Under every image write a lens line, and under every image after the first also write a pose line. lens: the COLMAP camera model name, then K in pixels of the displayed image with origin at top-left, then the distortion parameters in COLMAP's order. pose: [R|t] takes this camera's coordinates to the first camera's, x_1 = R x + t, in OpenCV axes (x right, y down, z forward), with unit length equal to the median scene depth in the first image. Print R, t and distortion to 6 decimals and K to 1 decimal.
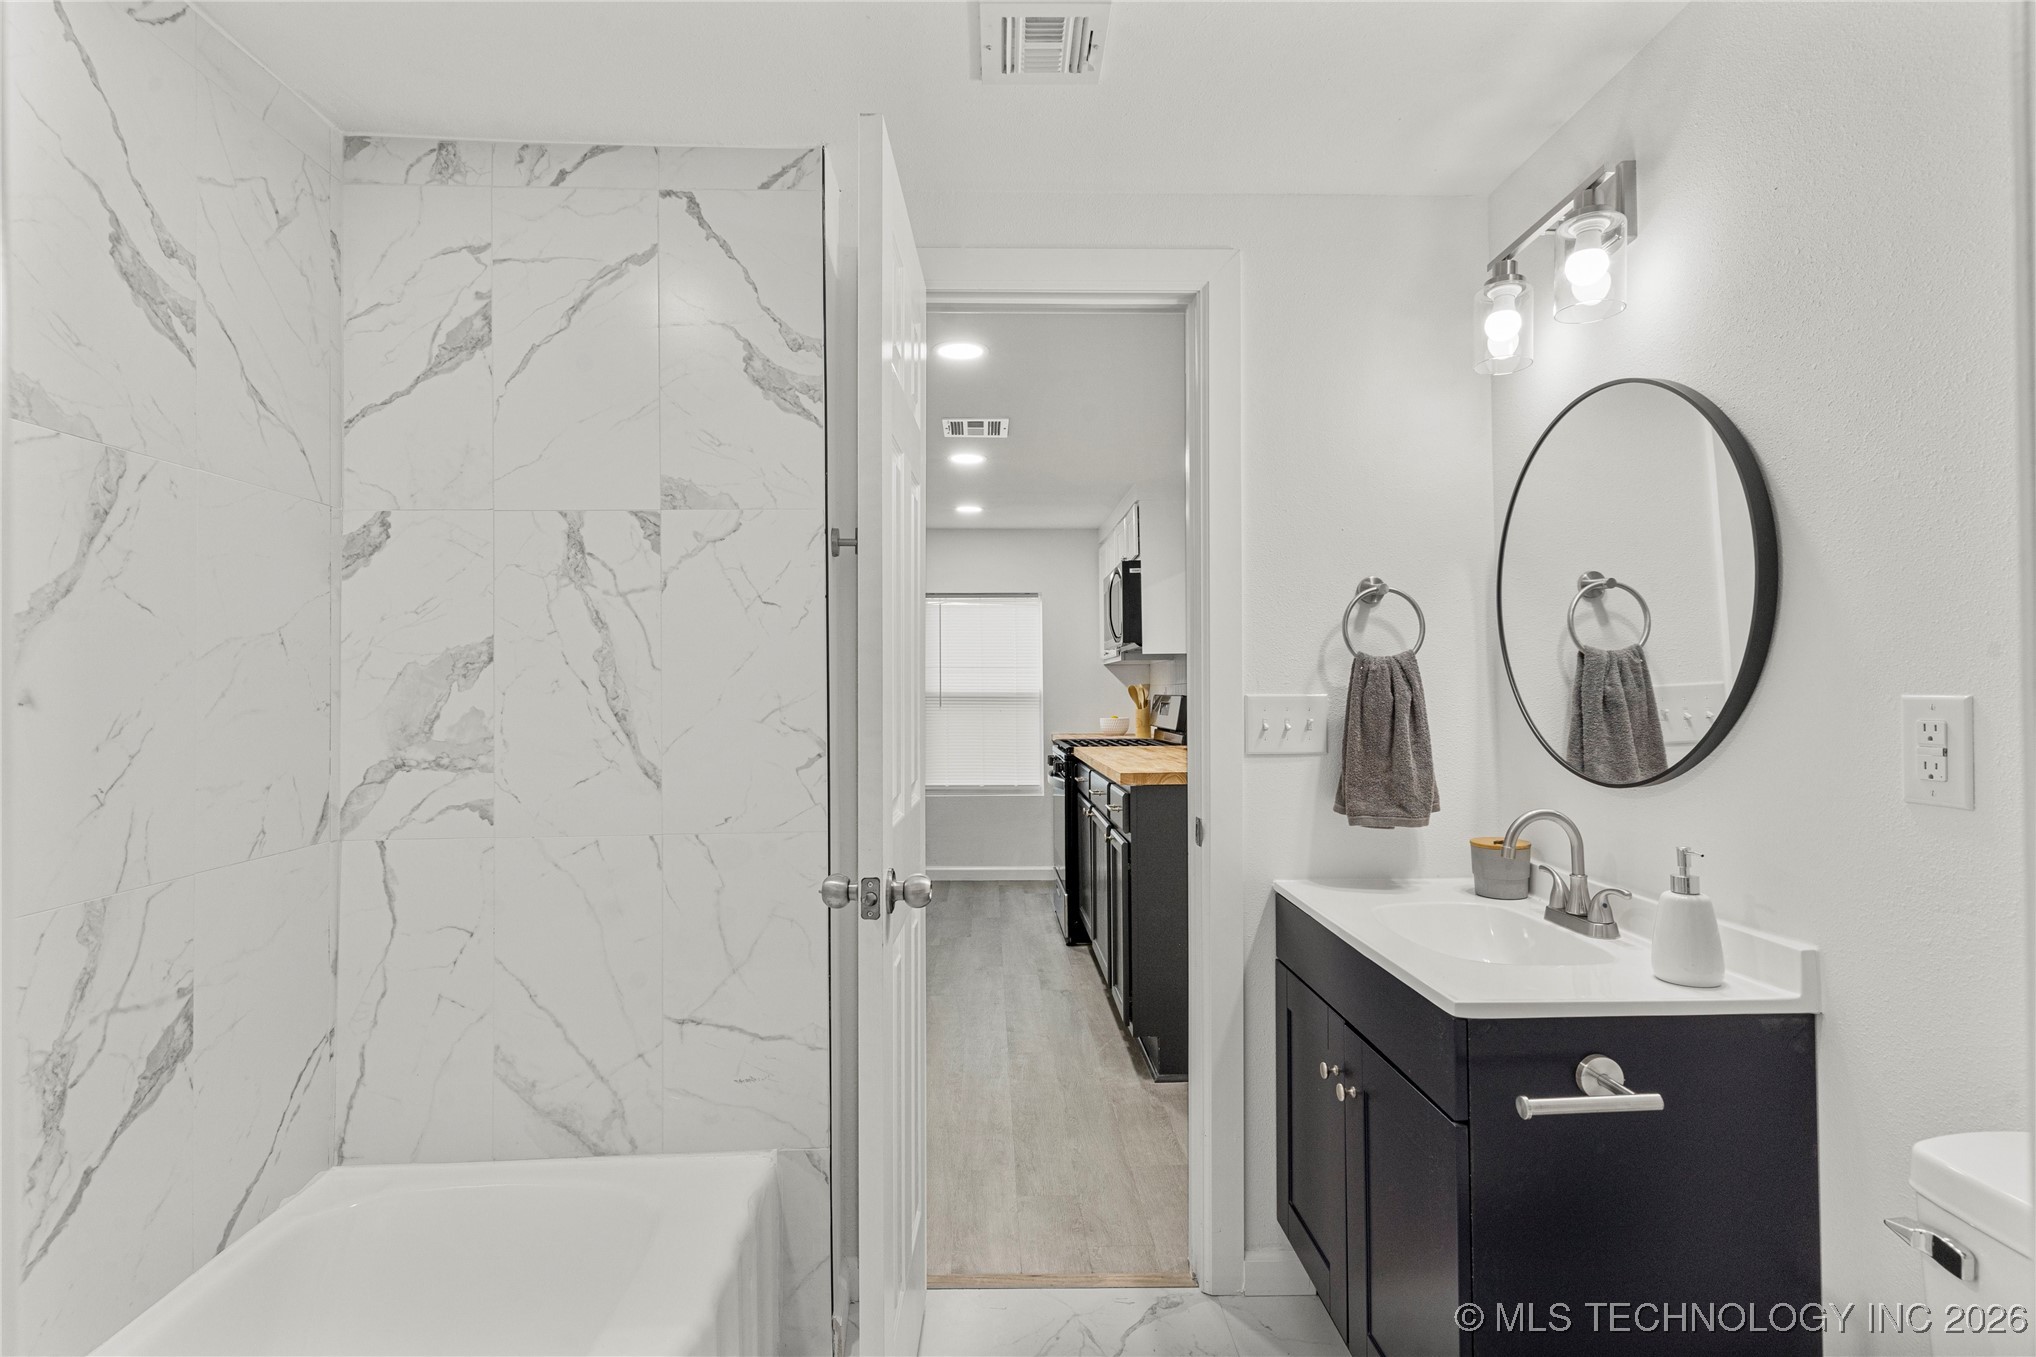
lens RADIAL K [[986.8, 0, 1002.5], [0, 986.8, 677.1], [0, 0, 1]] dist [0.002512, -0.002093]
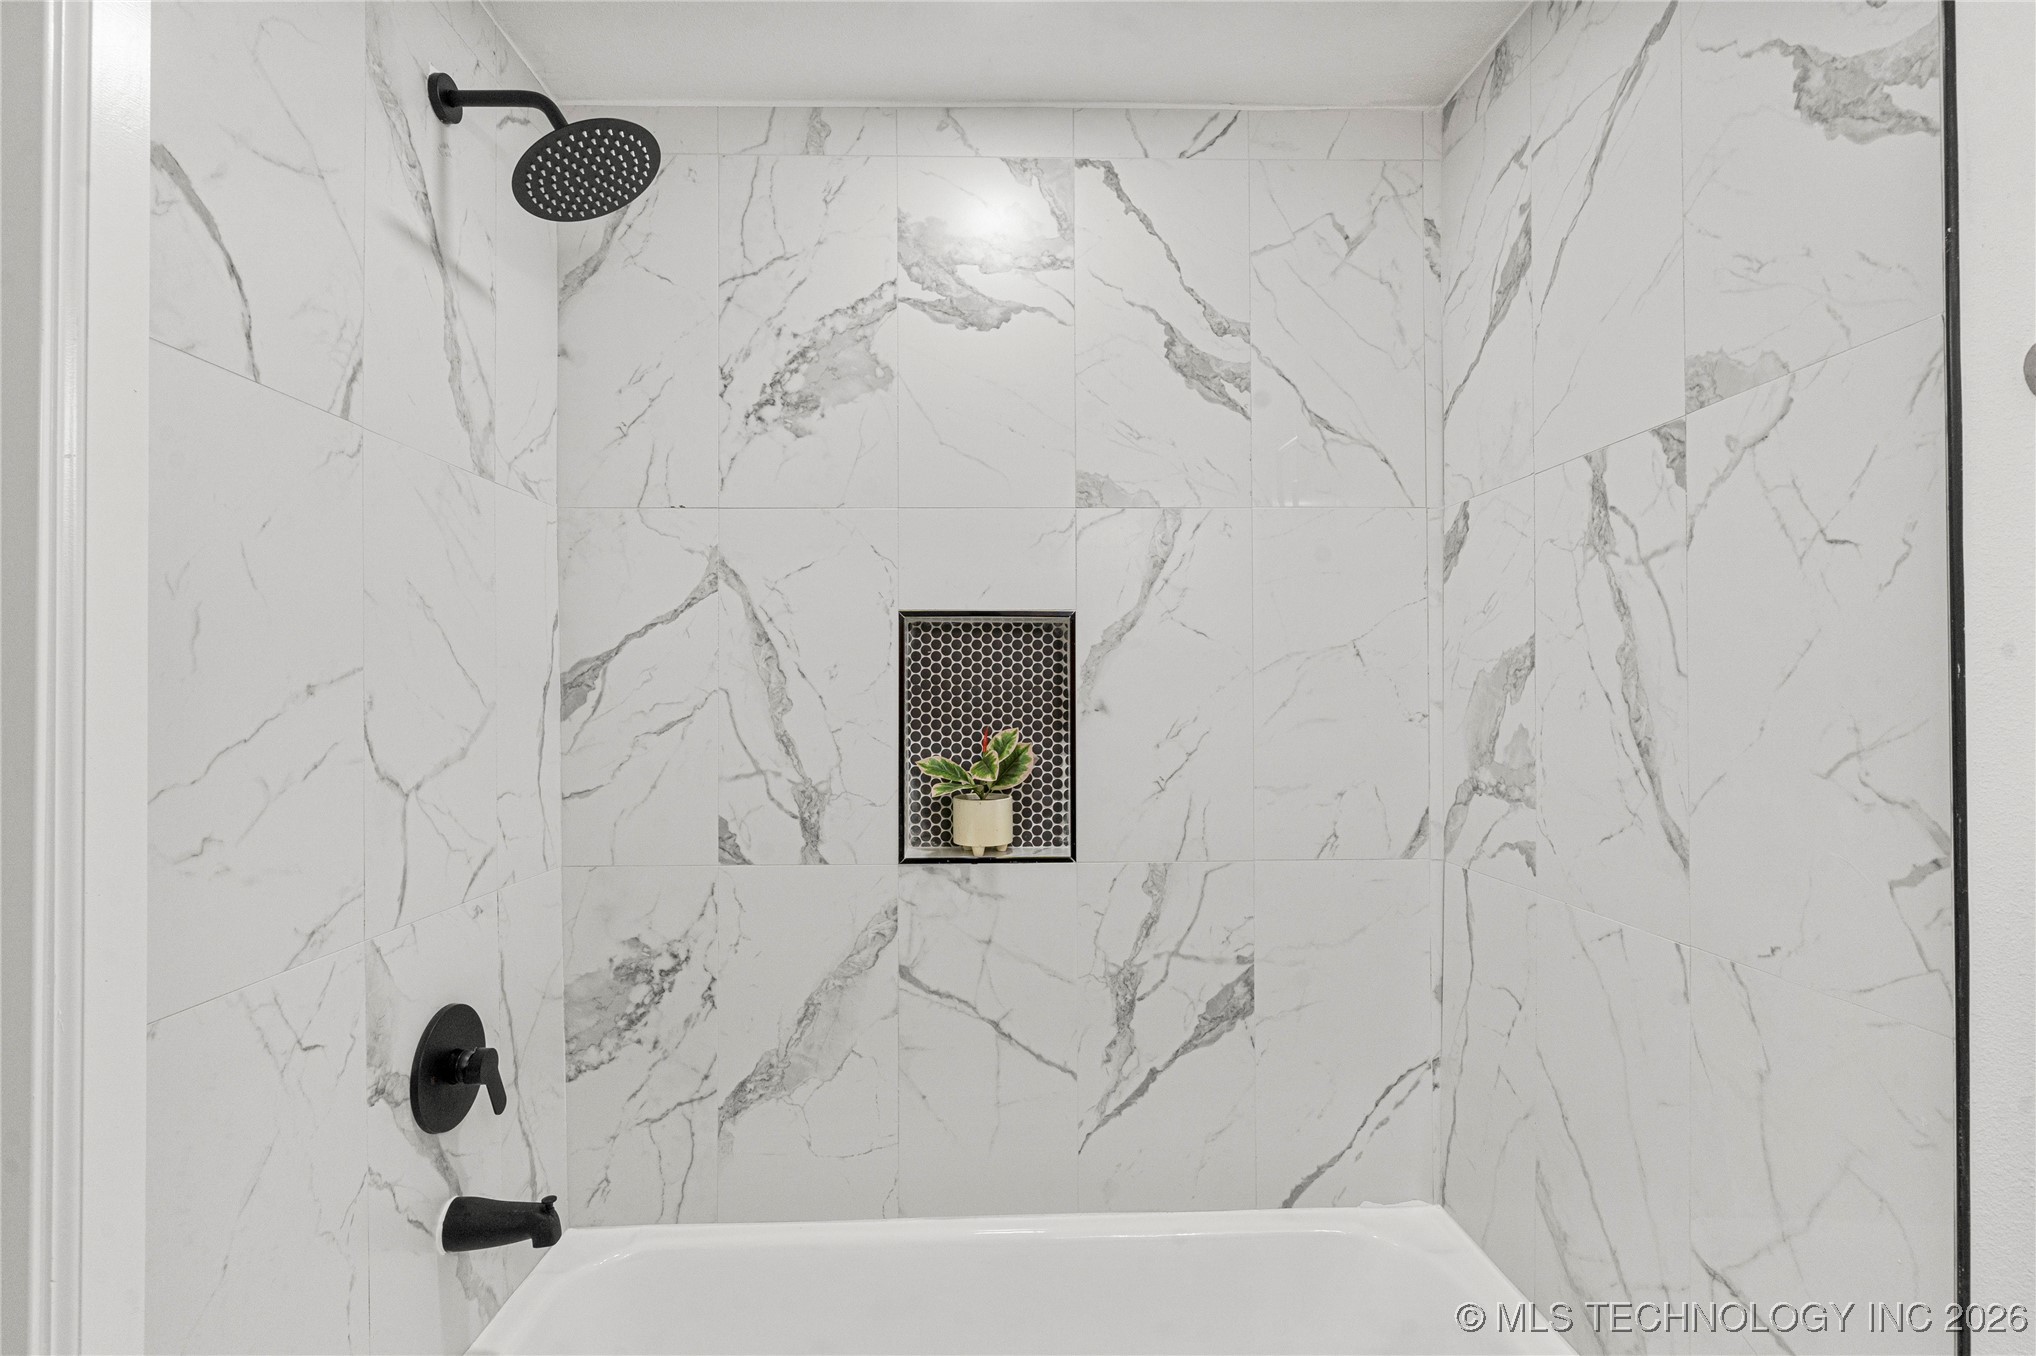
lens RADIAL K [[986.8, 0, 1001.8], [0, 986.8, 677.3], [0, 0, 1]] dist [0.002512, -0.002093]
pose [[-0.005892, -0.006859, -0.999959, 0.319976], [0.011507, 0.999910, -0.006926, -0.008538], [0.999916, -0.011547, -0.005812, 0.690209]]
